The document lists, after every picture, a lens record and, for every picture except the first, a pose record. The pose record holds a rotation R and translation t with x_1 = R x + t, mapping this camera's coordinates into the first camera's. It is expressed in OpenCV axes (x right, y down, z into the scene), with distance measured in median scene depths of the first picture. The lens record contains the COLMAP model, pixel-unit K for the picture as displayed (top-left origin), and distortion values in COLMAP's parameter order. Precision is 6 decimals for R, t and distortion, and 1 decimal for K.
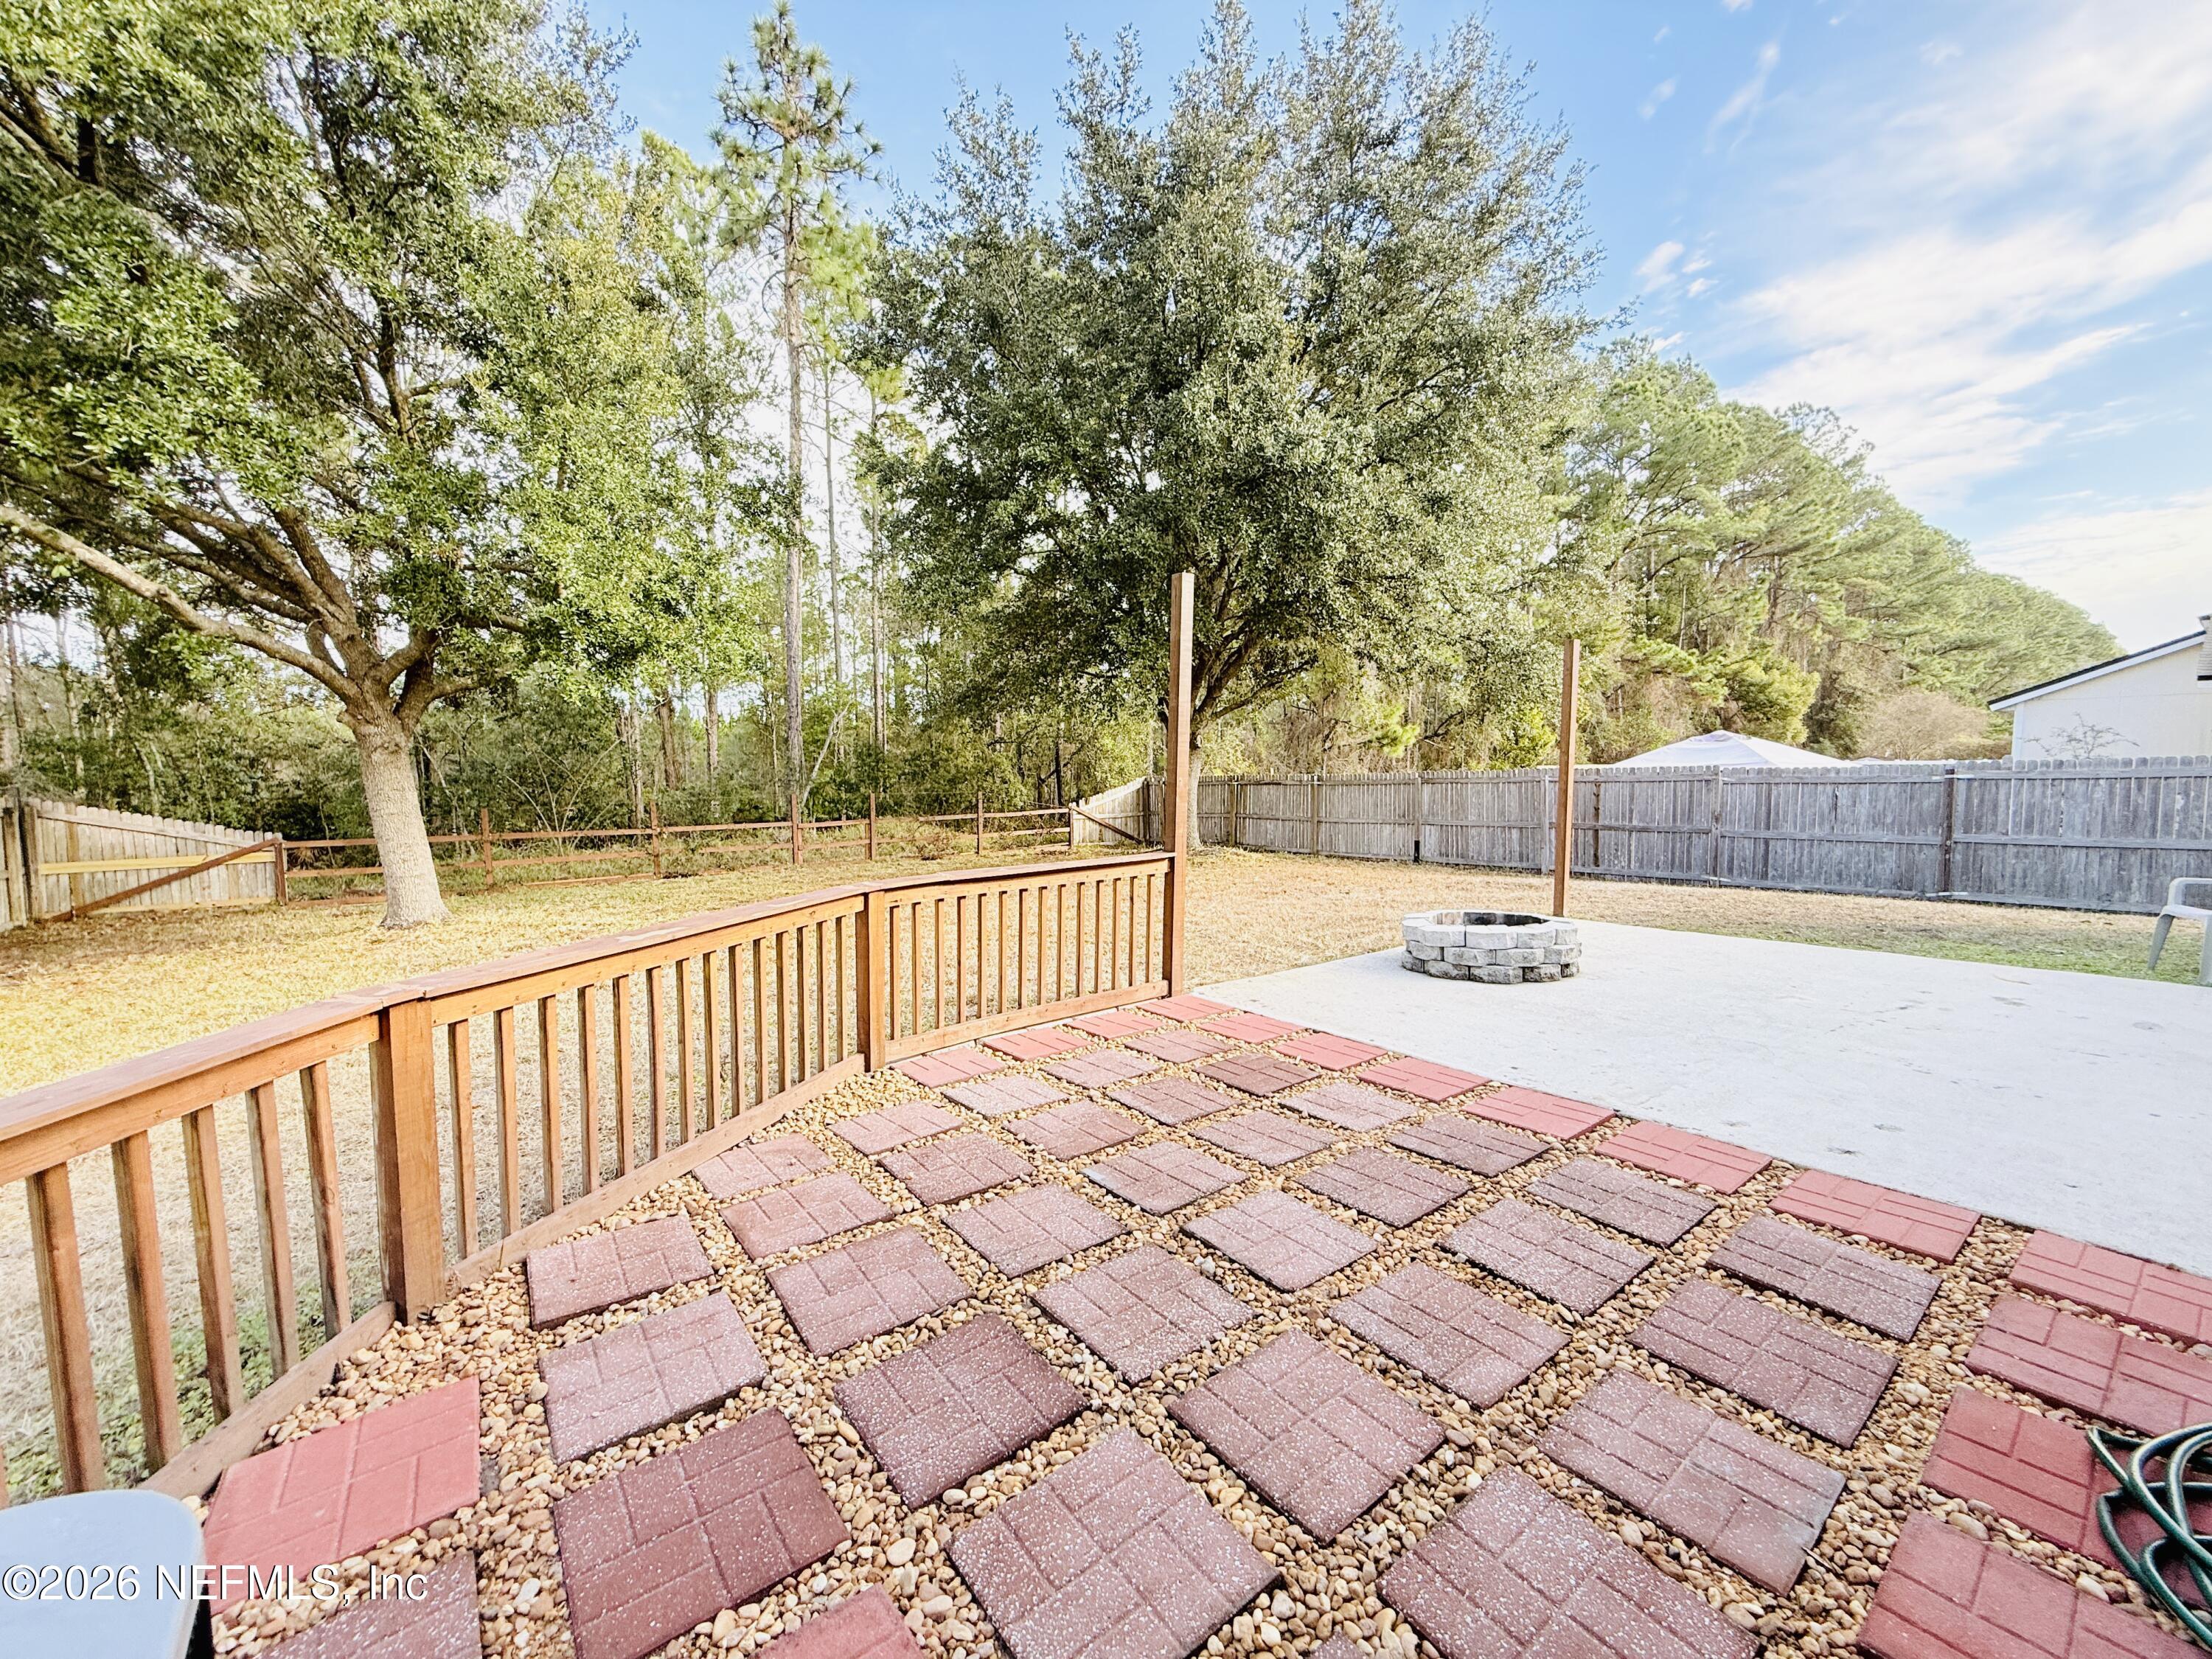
lens RADIAL K [[879.7, 0, 1117.5], [0, 879.7, 846.8], [0, 0, 1]] dist [0.000761, 0.000006]
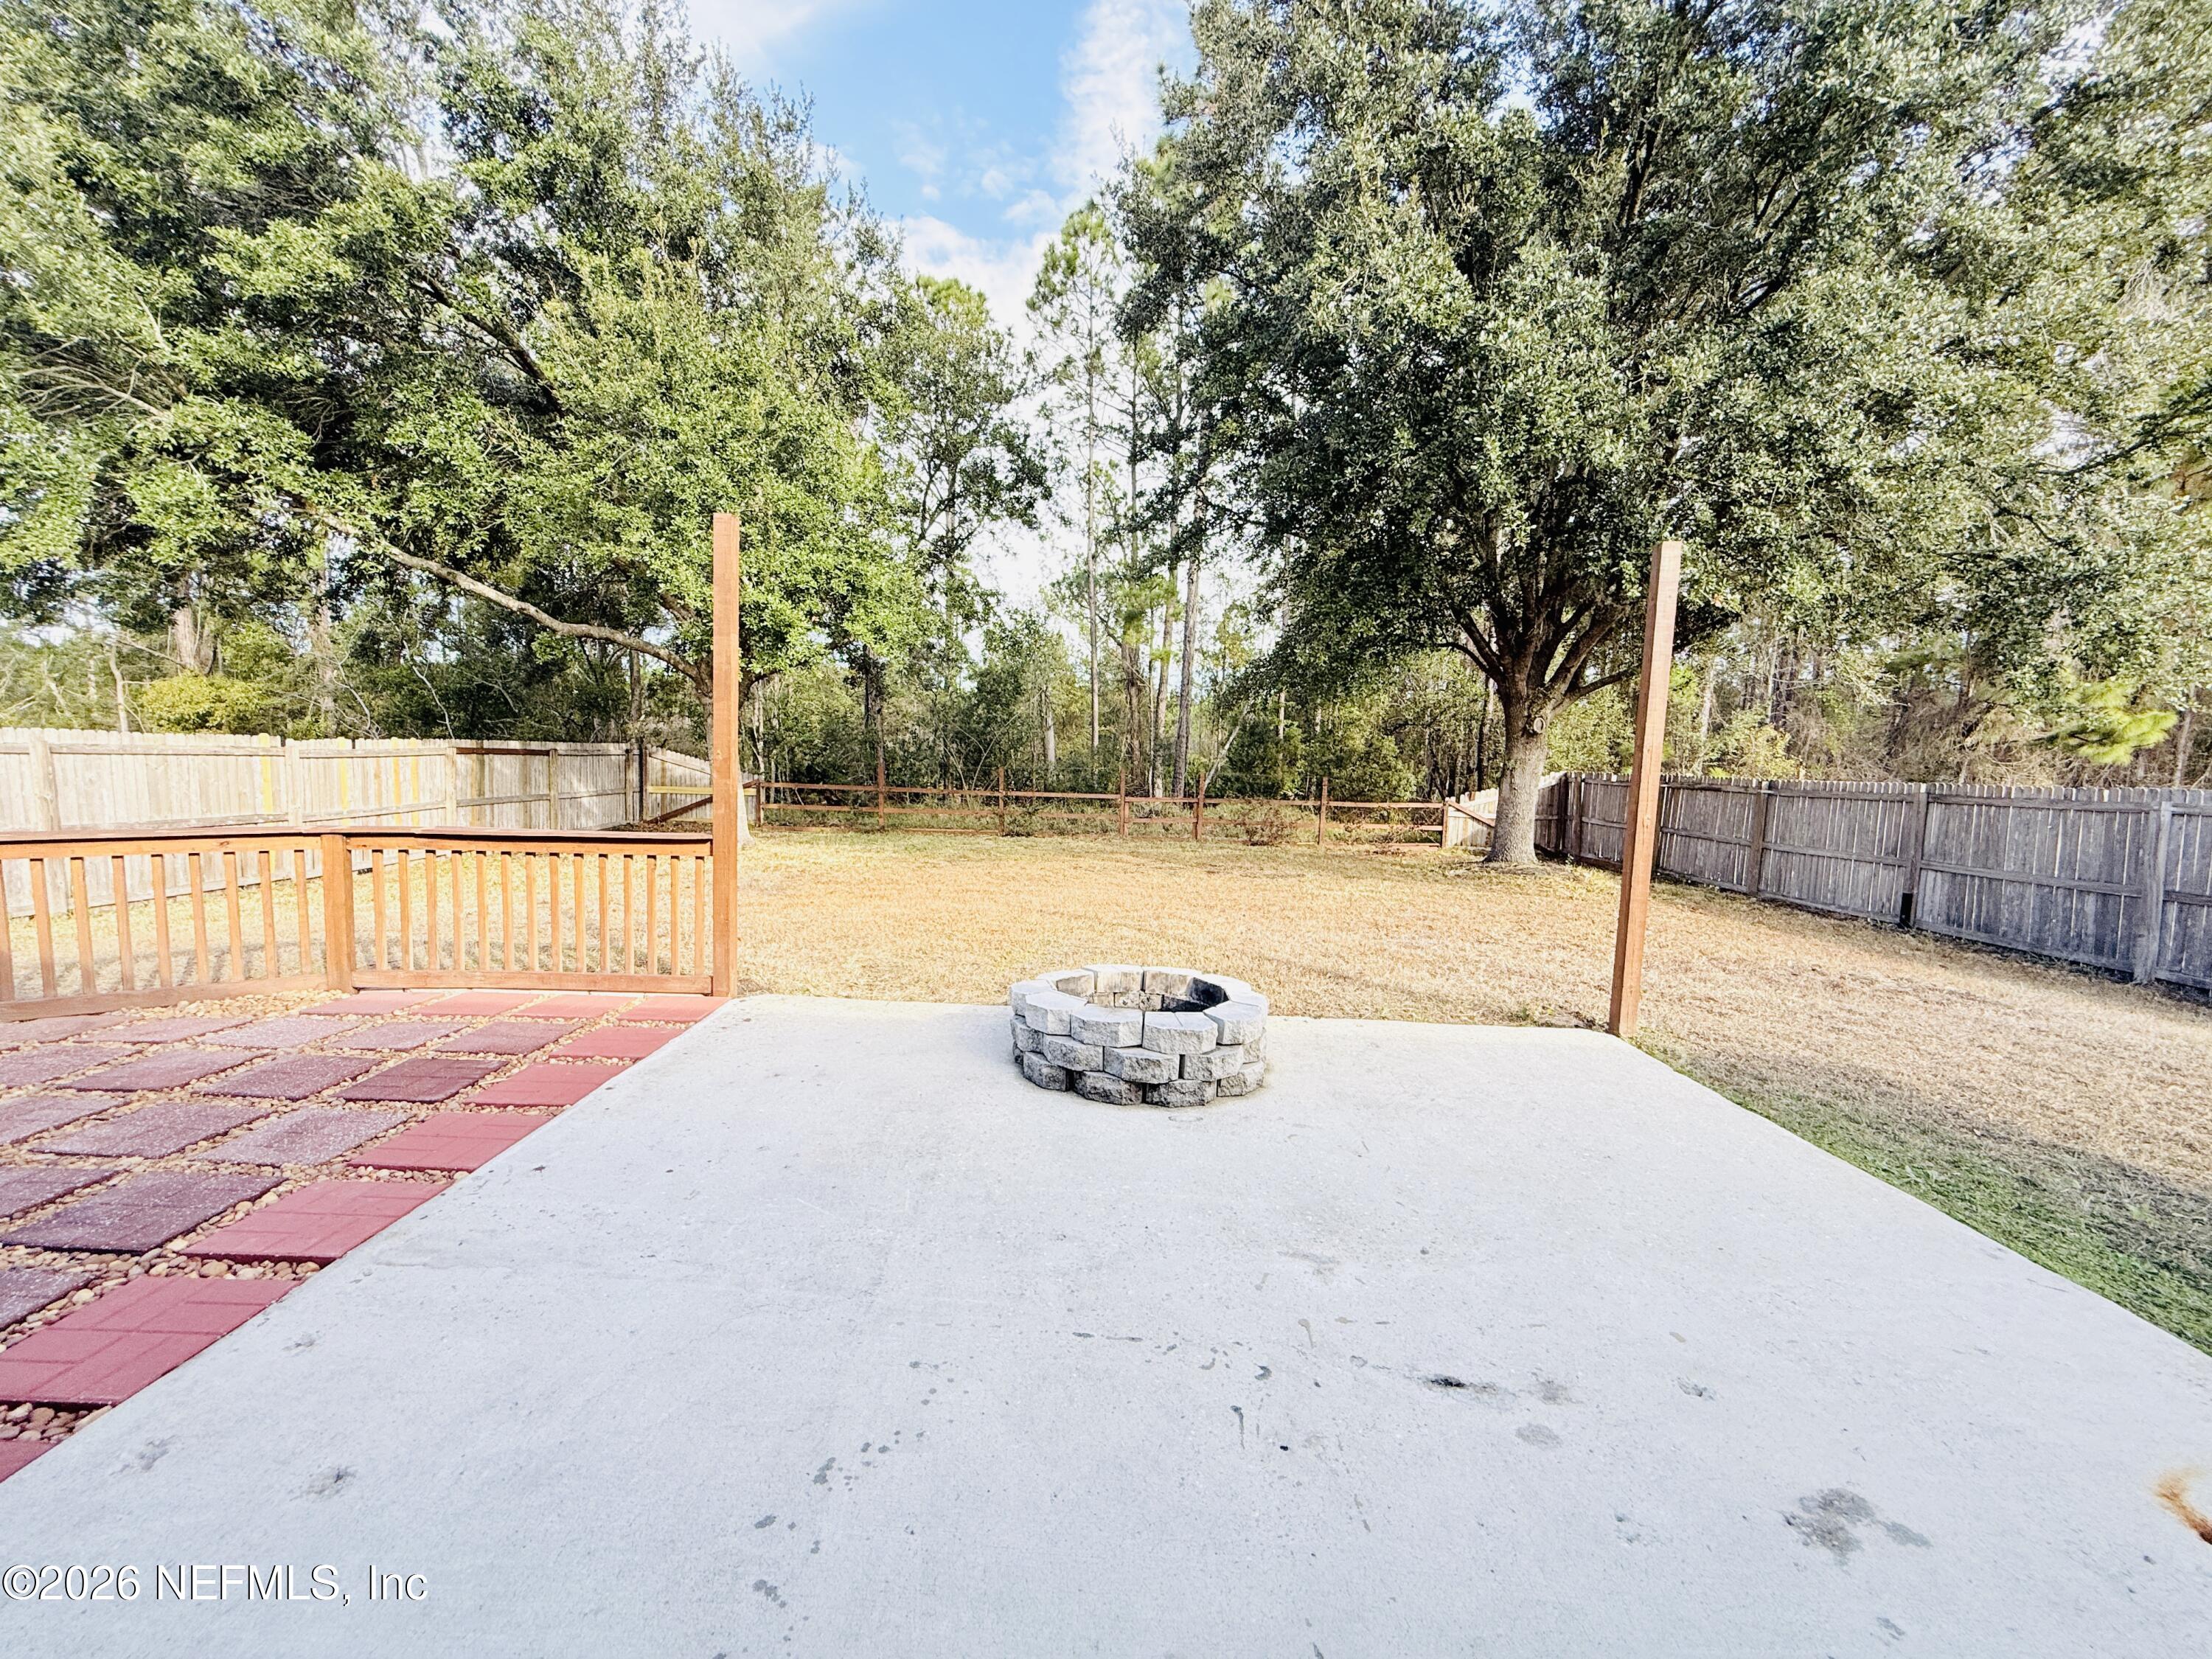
lens RADIAL K [[879.7, 0, 1093.7], [0, 879.7, 828.2], [0, 0, 1]] dist [0.000761, 0.000006]
pose [[0.787055, 0.092399, -0.609924, 0.262442], [-0.093432, 0.995168, 0.030195, -0.017808], [0.609767, 0.033221, 0.791884, 0.154533]]
